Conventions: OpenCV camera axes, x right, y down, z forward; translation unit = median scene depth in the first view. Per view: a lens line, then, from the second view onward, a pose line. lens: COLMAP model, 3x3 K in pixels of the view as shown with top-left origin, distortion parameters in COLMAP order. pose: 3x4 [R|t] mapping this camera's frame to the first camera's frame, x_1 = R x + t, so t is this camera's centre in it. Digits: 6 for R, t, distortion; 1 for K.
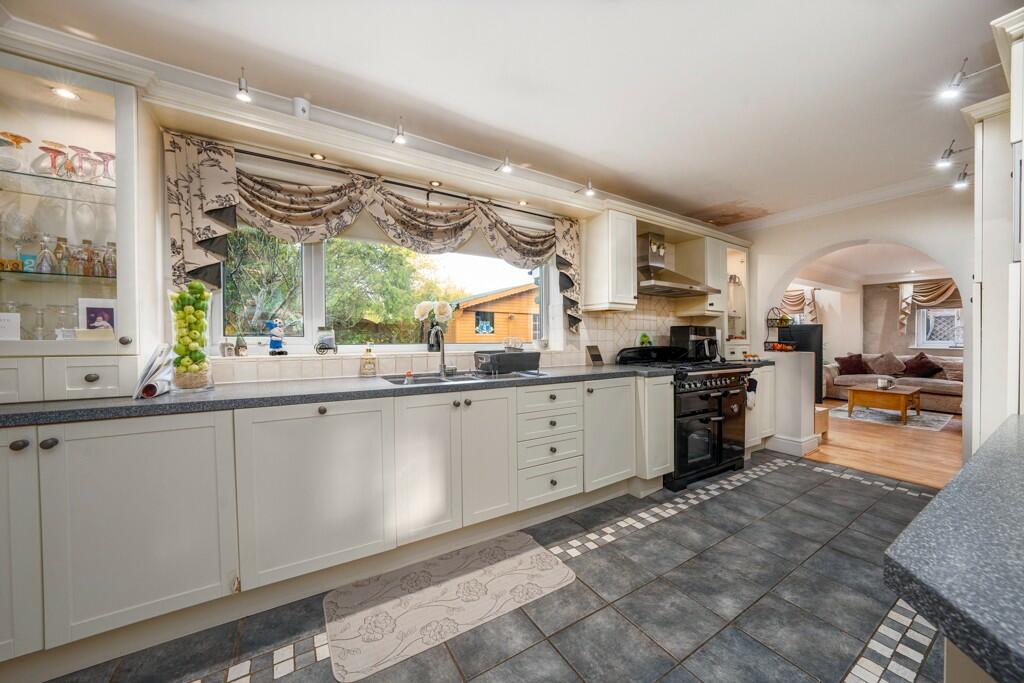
lens RADIAL K [[362.6, 0, 526.8], [0, 362.6, 339.5], [0, 0, 1]] dist [-0.023491, 0.005231]
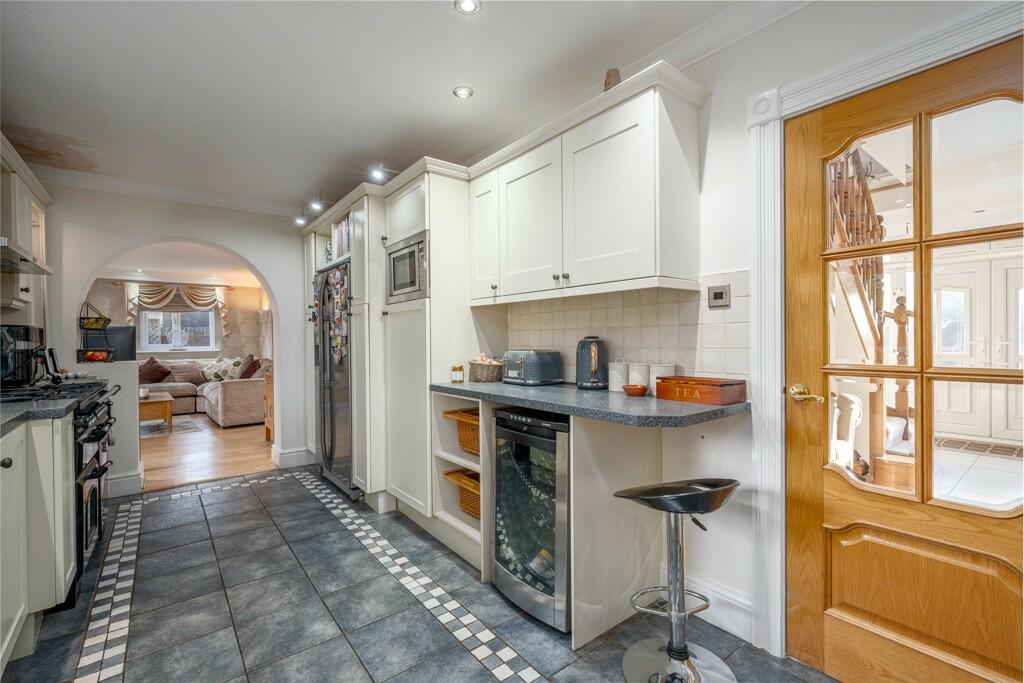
lens RADIAL K [[430.5, 0, 512.0], [0, 430.5, 341.5], [0, 0, 1]] dist [0.001204, 0.000236]
pose [[-0.065105, -0.010447, 0.997824, -0.296920], [0.015298, 0.999817, 0.011466, -0.009131], [-0.997761, 0.016011, -0.064933, 0.278122]]
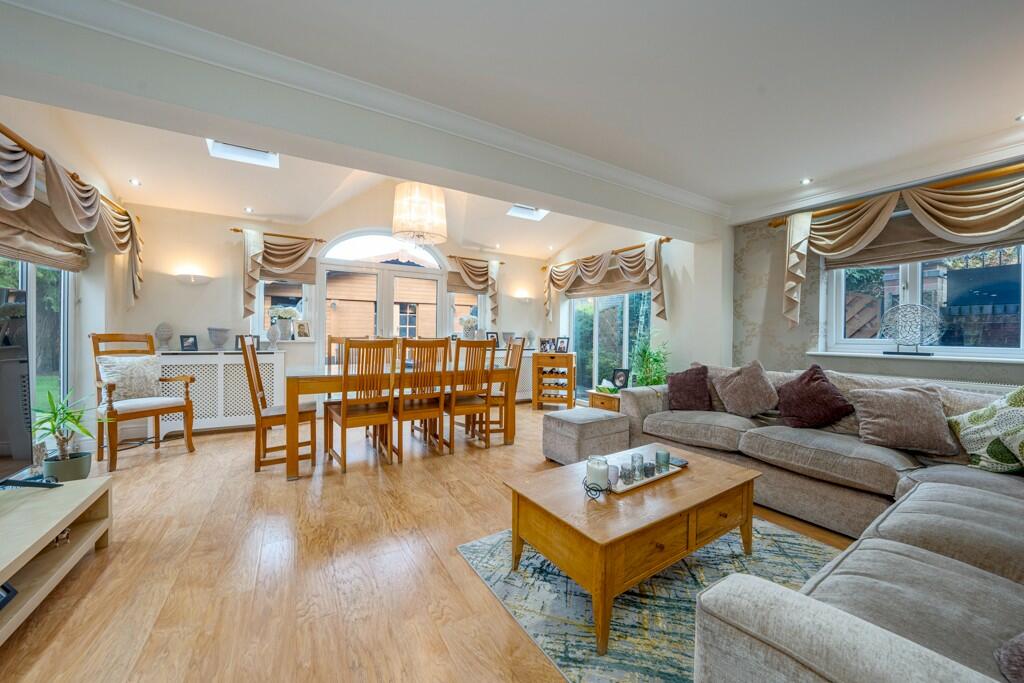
lens RADIAL K [[362.6, 0, 526.8], [0, 362.6, 339.5], [0, 0, 1]] dist [-0.023491, 0.005231]
pose [[0.999616, 0.003128, -0.027517, 2.075698], [-0.002881, 0.999955, 0.009000, 0.006459], [0.027544, -0.008918, 0.999581, 1.504212]]
